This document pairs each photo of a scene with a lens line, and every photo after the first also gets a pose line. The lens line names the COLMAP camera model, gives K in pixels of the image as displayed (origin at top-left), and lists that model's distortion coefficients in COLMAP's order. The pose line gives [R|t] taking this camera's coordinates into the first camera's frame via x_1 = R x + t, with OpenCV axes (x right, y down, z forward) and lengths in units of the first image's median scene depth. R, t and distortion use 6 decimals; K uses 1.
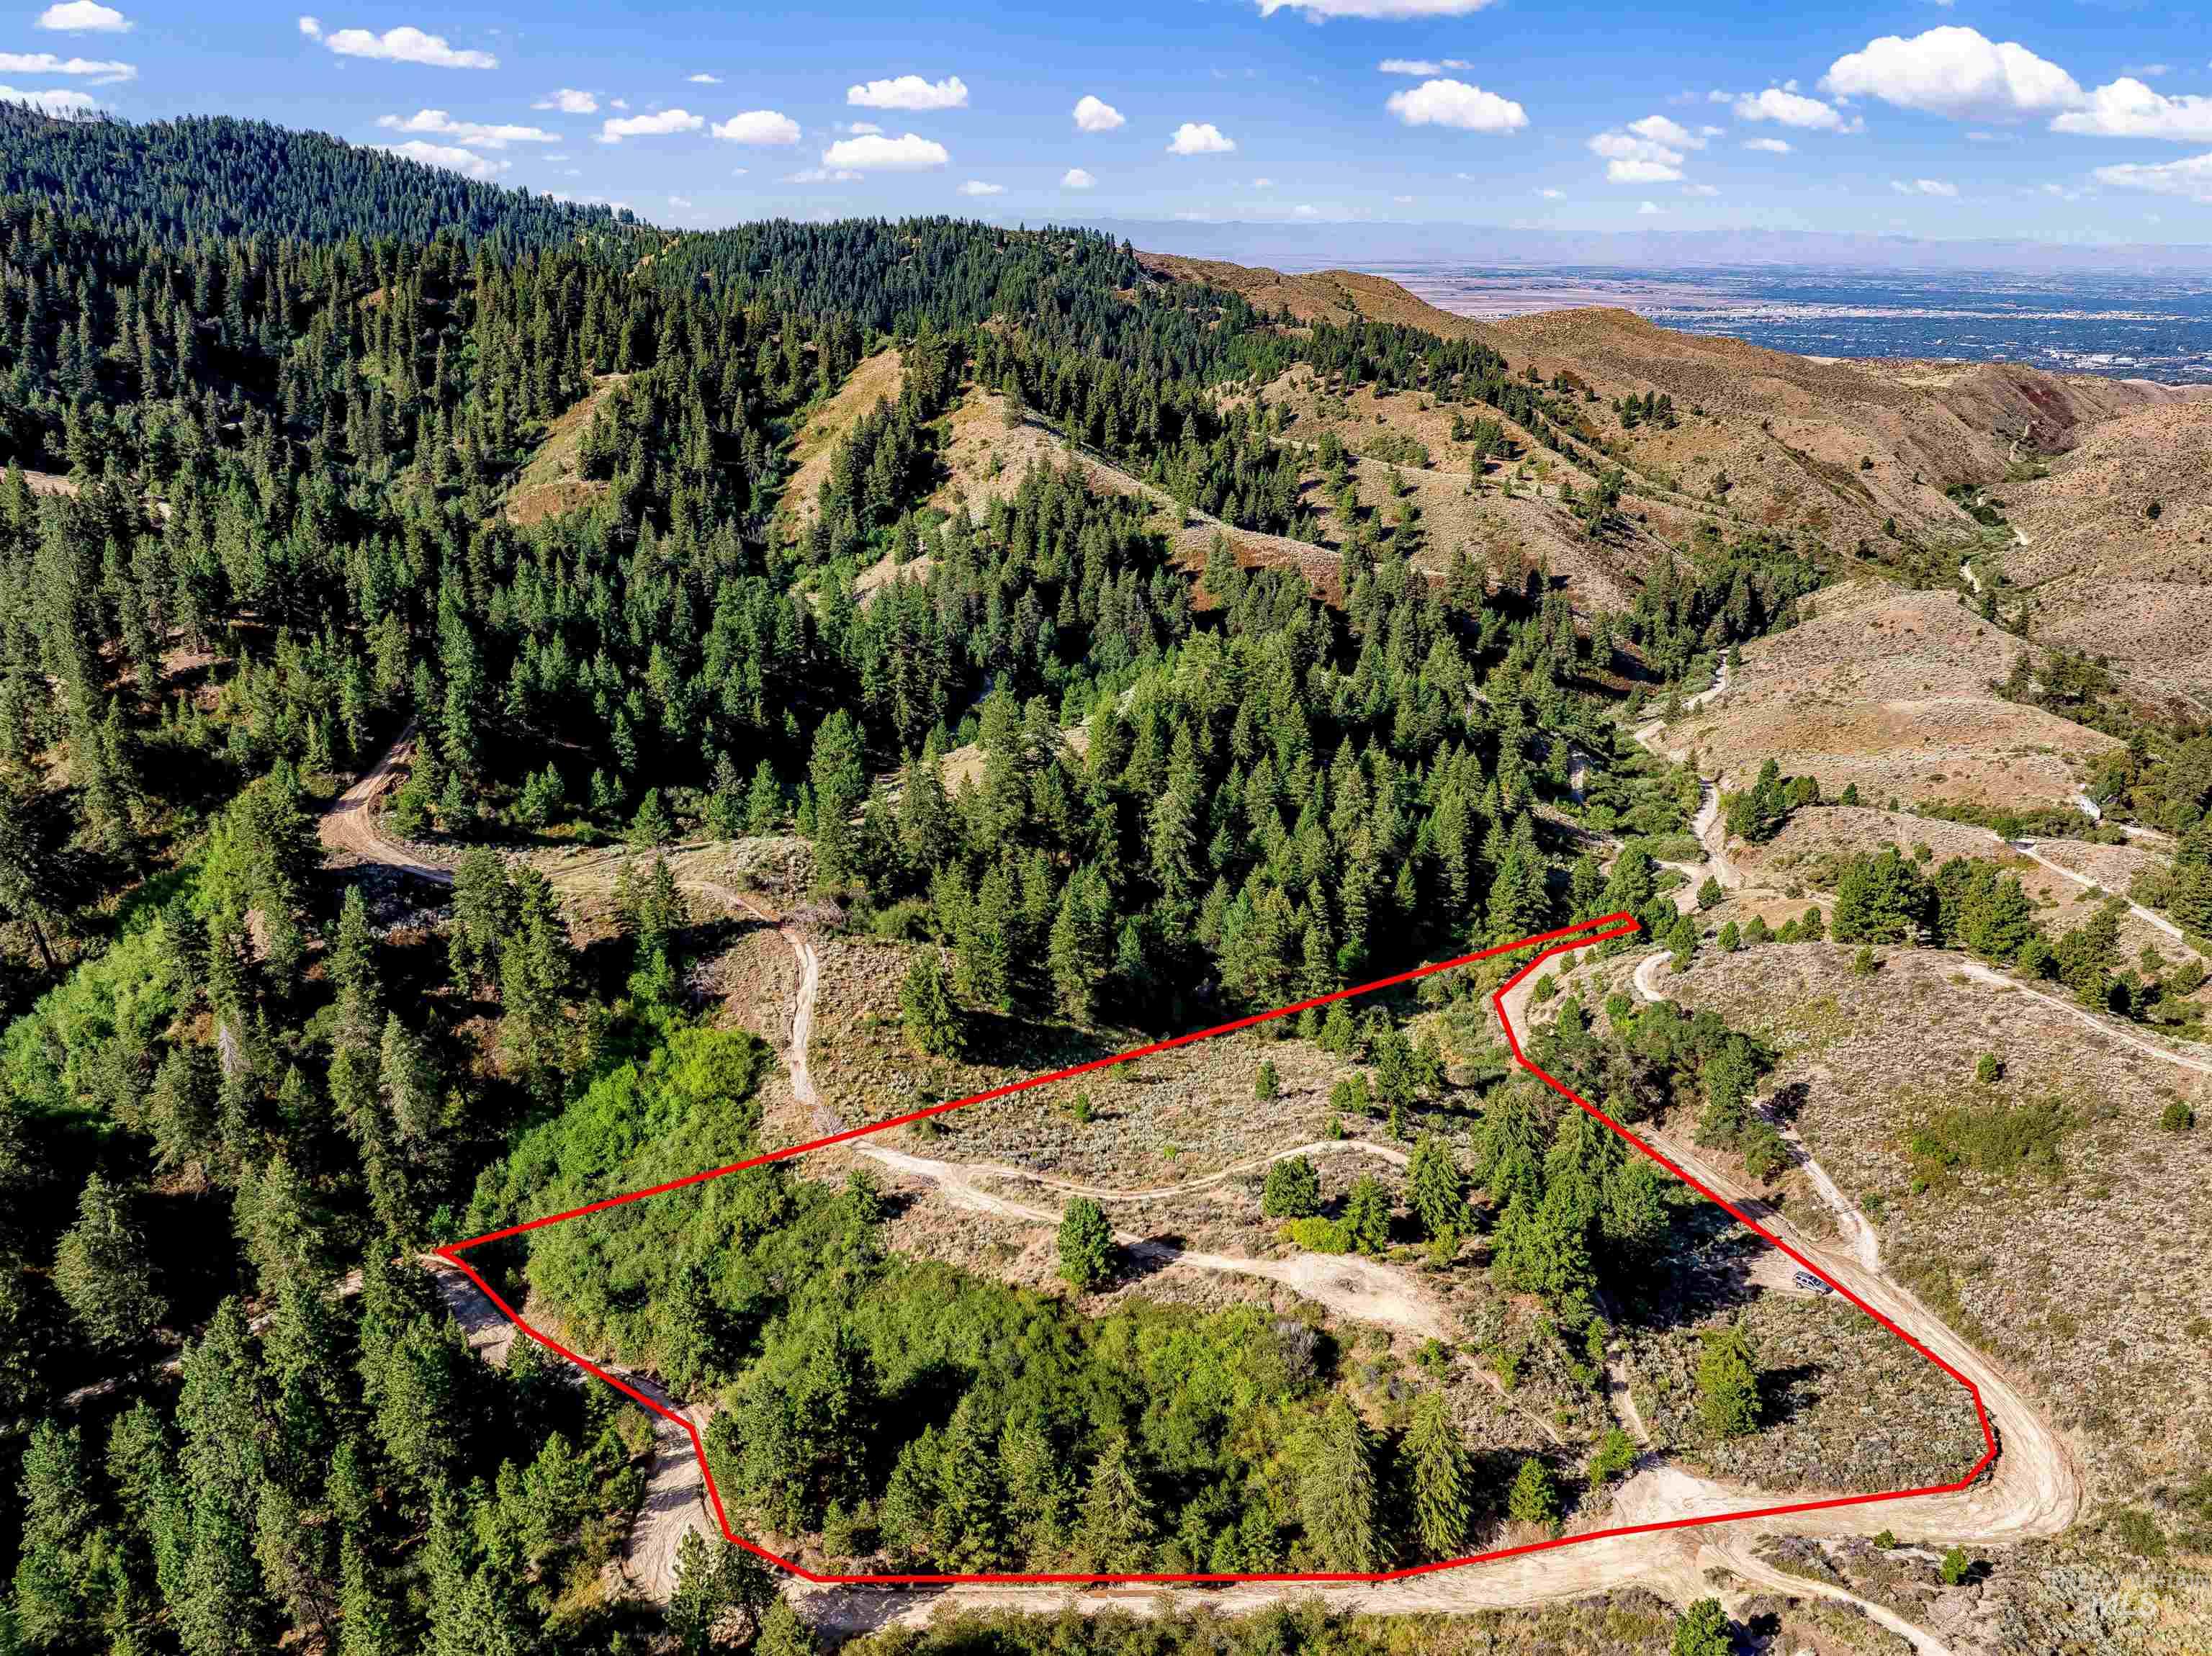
lens RADIAL K [[1554.4, 0, 1104.4], [0, 1554.4, 825.1], [0, 0, 1]] dist [-0.041284, 0.006386]
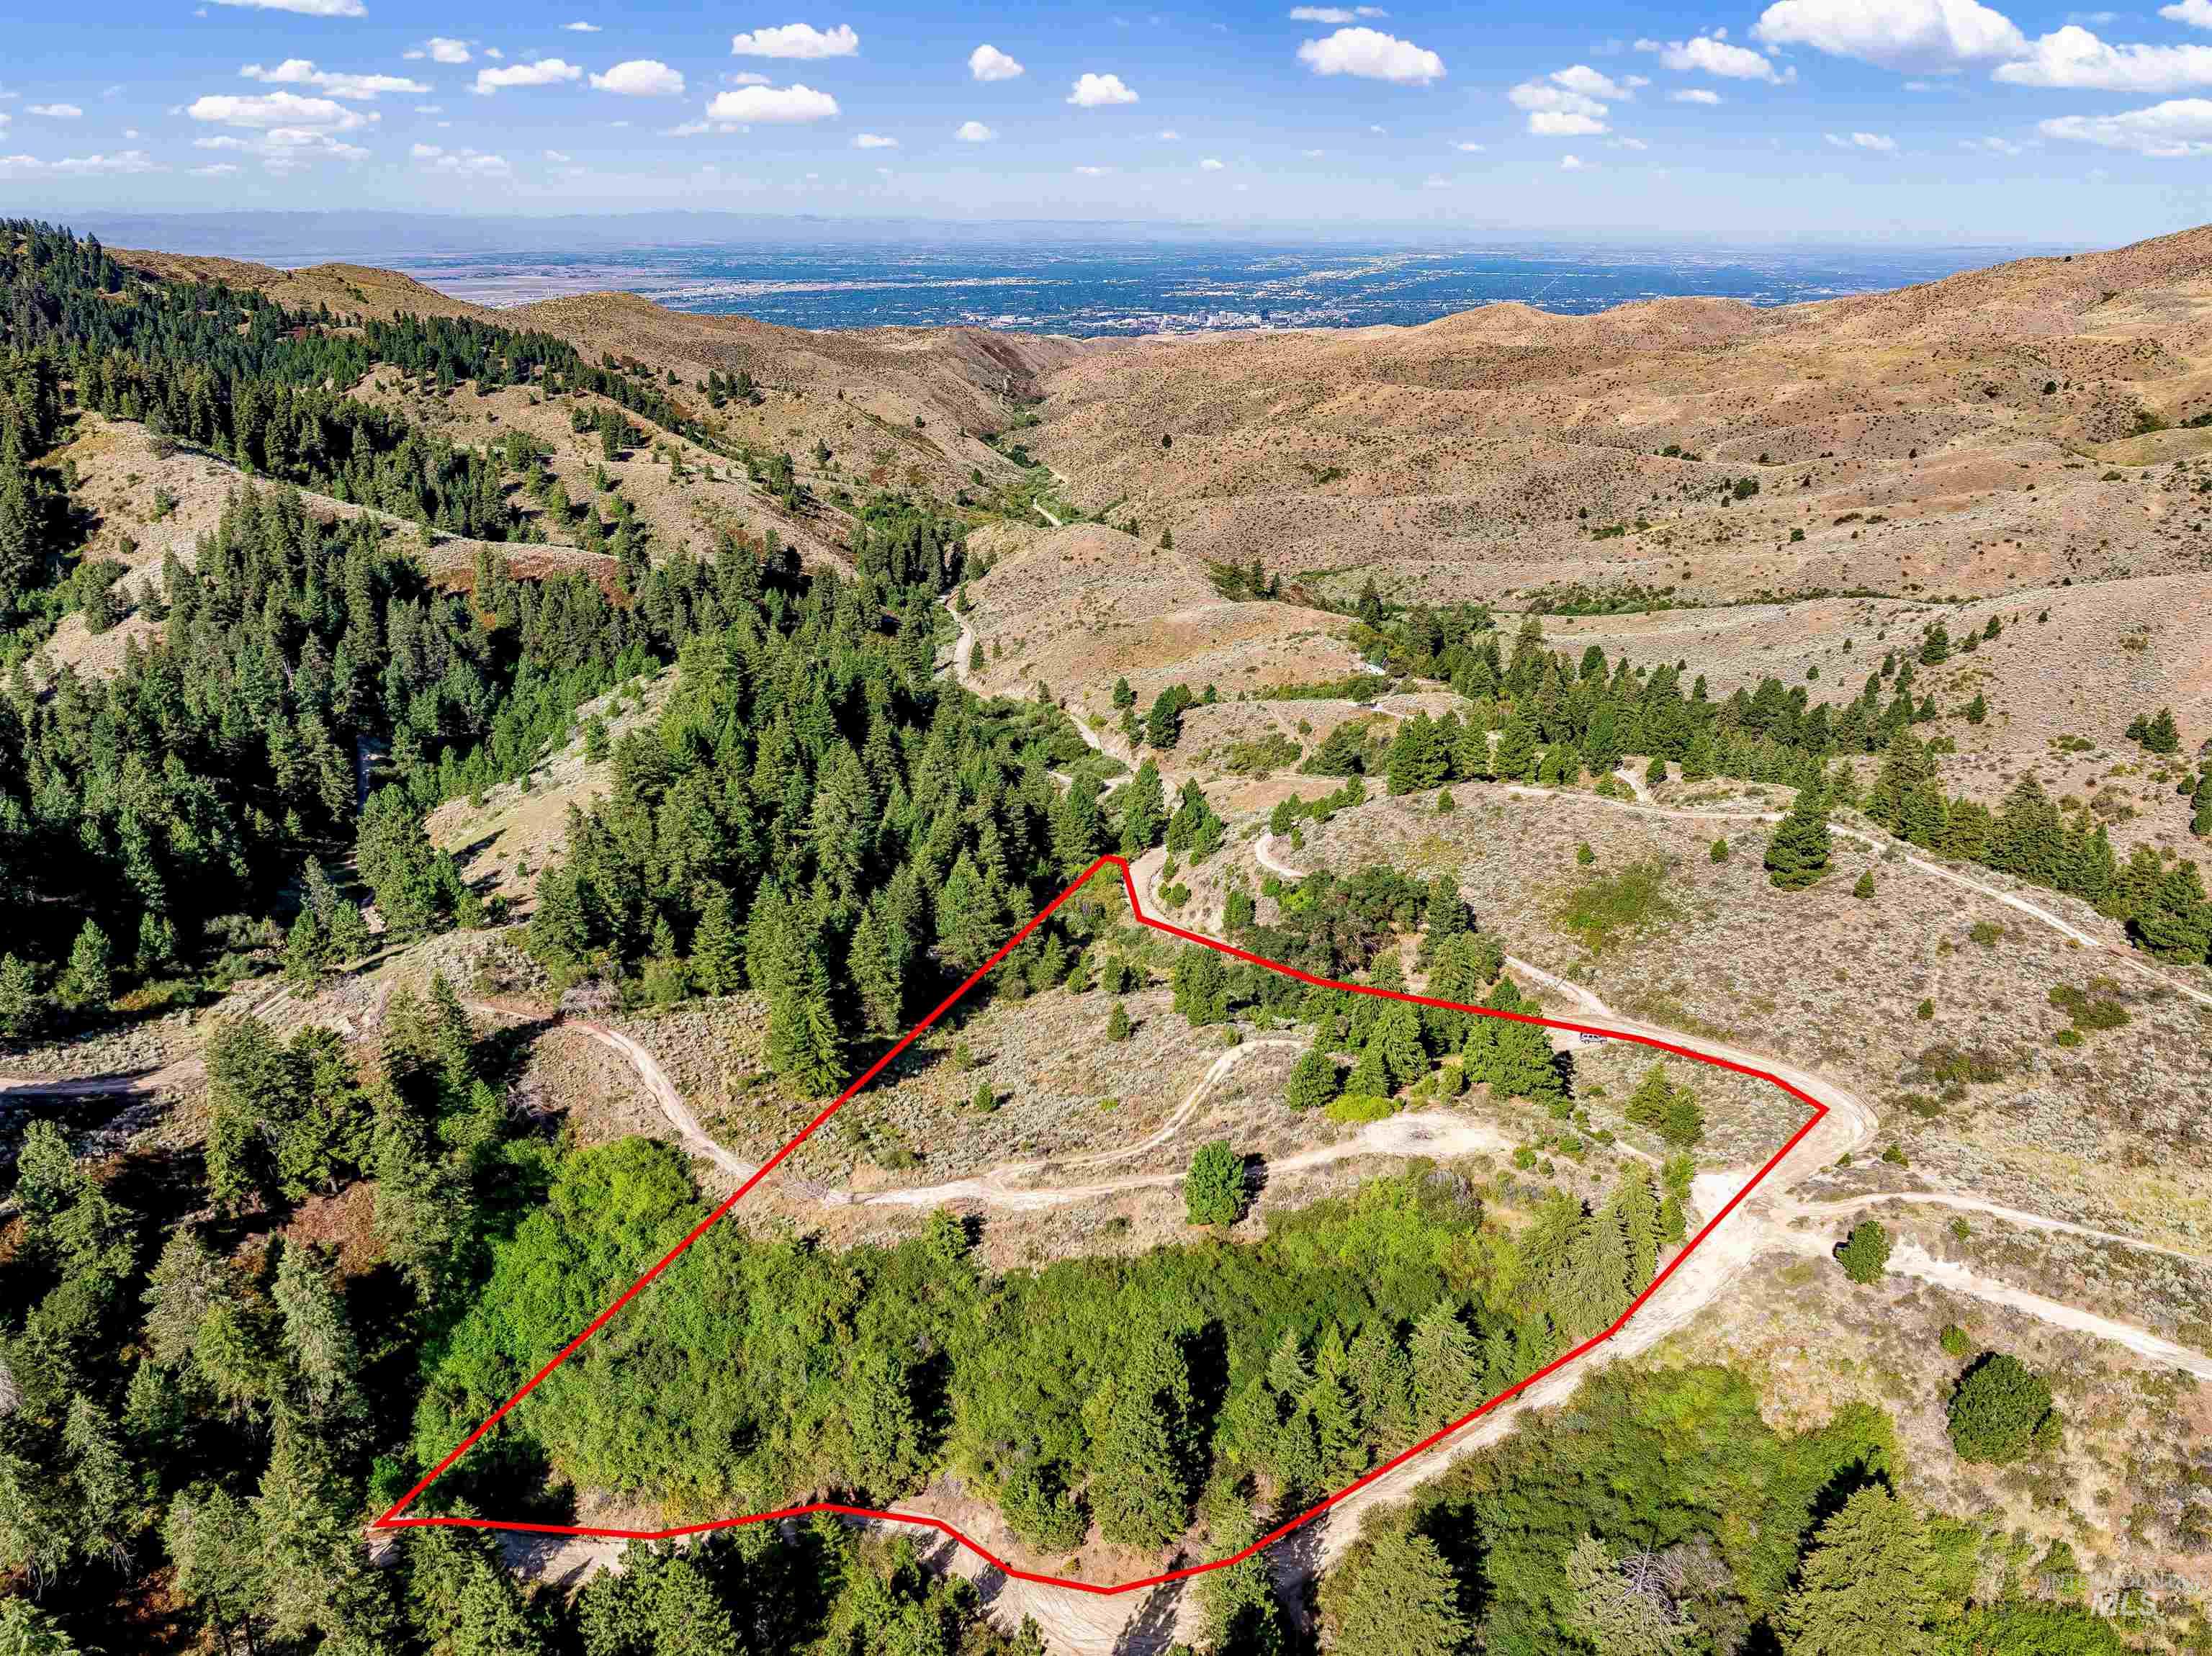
lens RADIAL K [[1554.4, 0, 1104.4], [0, 1554.4, 825.1], [0, 0, 1]] dist [-0.041284, 0.006386]
pose [[0.808542, -0.213620, 0.548294, -0.358258], [0.208638, 0.975315, 0.072322, -0.035528], [-0.550209, 0.055919, 0.833153, 0.090310]]
